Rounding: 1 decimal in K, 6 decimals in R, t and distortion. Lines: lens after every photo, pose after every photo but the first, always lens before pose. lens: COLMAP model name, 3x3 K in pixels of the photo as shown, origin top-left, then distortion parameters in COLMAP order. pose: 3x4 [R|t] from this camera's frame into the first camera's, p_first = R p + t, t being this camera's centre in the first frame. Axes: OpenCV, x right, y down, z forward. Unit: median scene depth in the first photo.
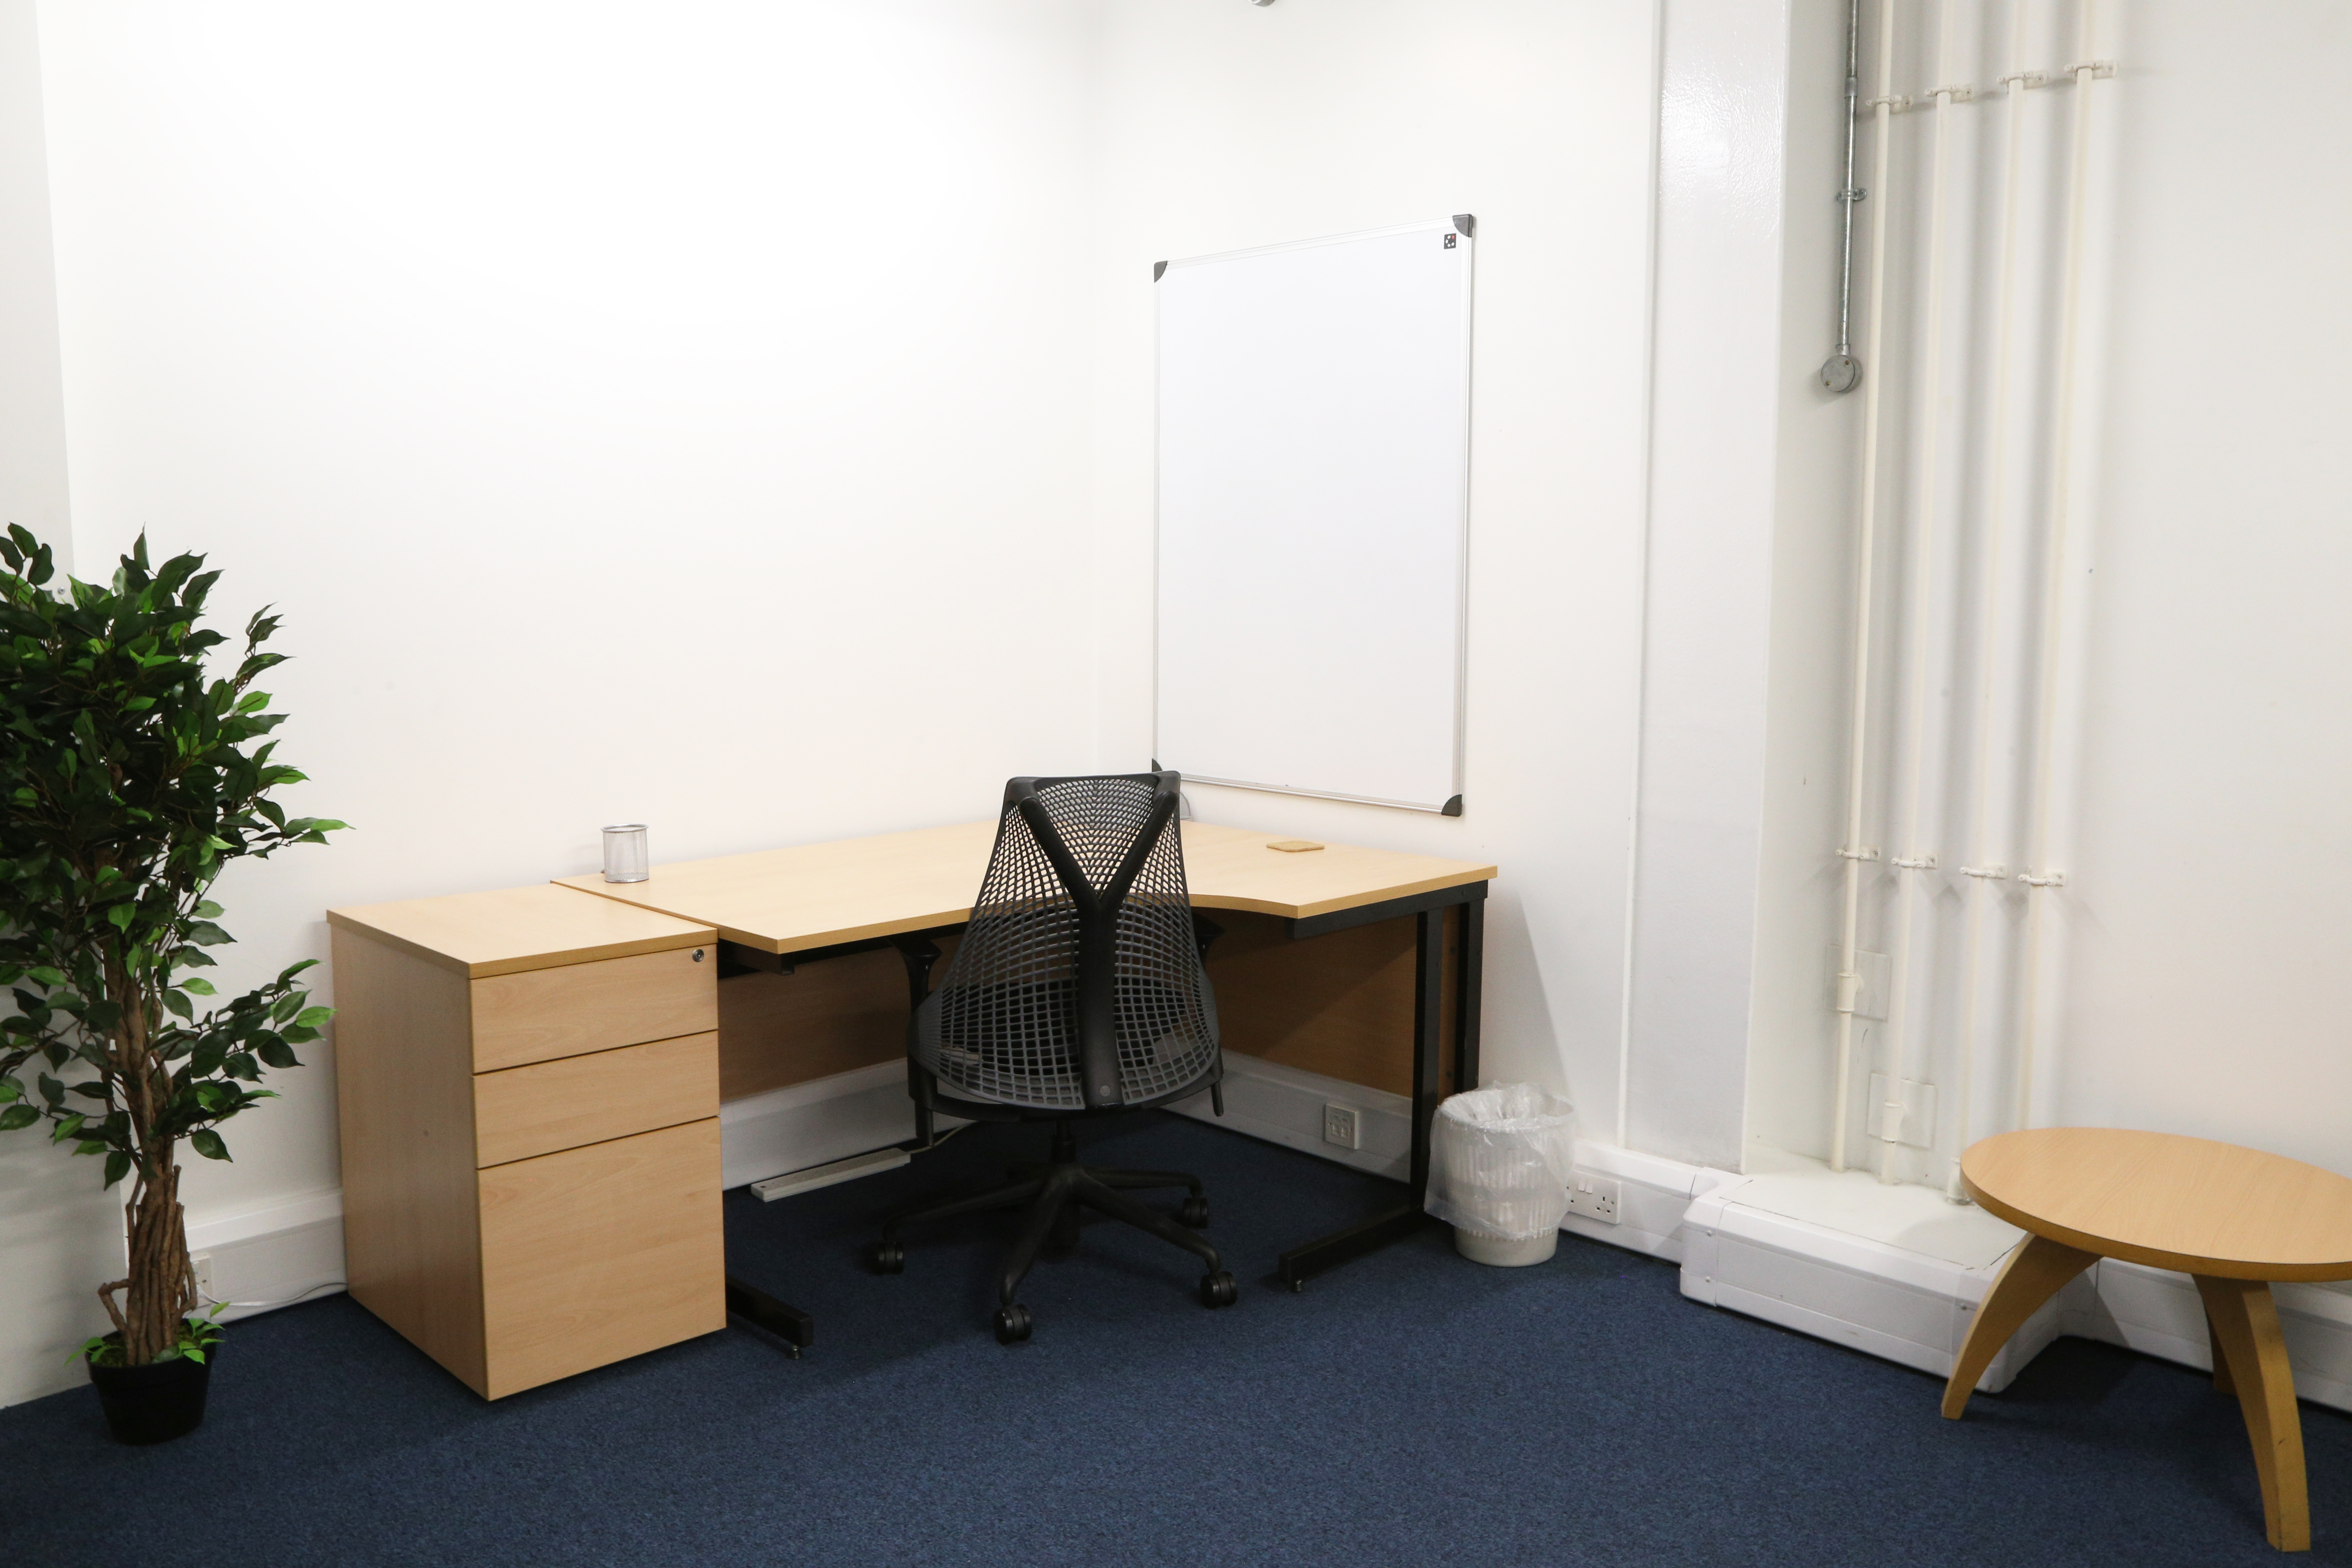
lens RADIAL K [[1817.1, 0, 1176.0], [0, 1817.1, 784.0], [0, 0, 1]] dist [-0.062428, 0.001980]
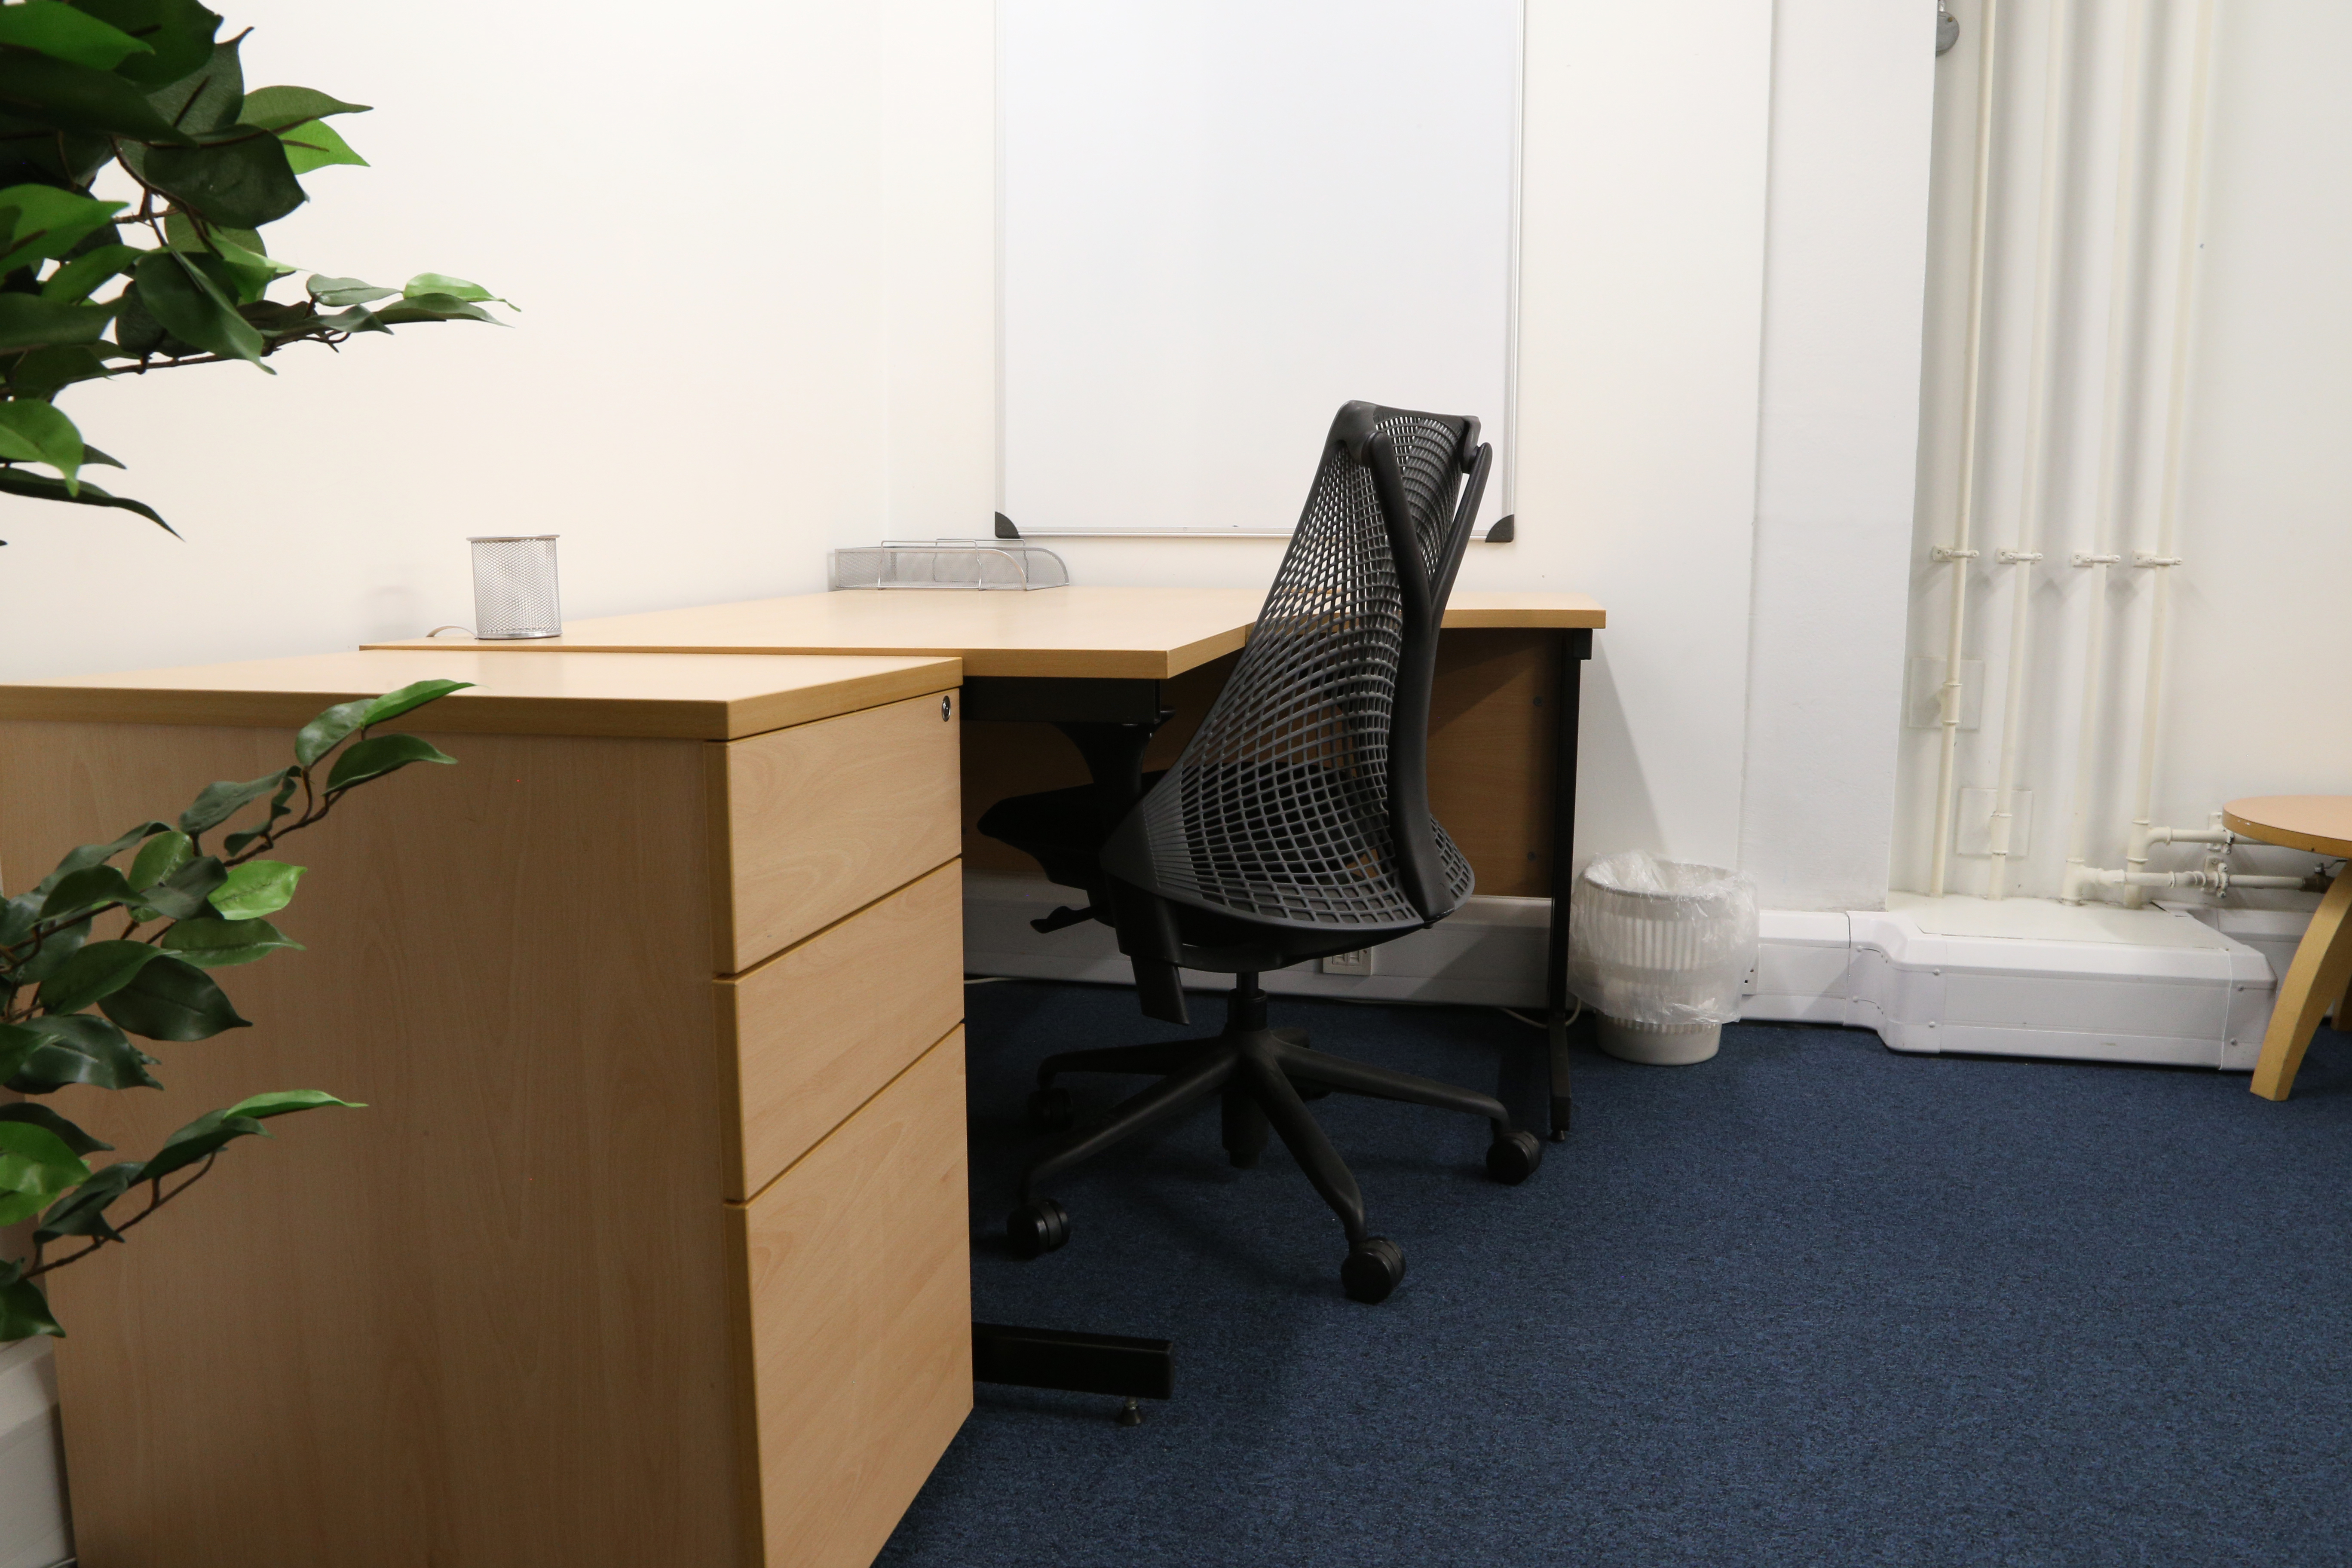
lens RADIAL K [[1622.2, 0, 1178.6], [0, 1622.2, 771.5], [0, 0, 1]] dist [-0.130272, 0.071922]
pose [[0.838839, -0.080639, 0.538374, -0.428925], [0.066310, 0.996739, 0.045977, 0.090207], [-0.540326, -0.002868, 0.841451, 0.547361]]
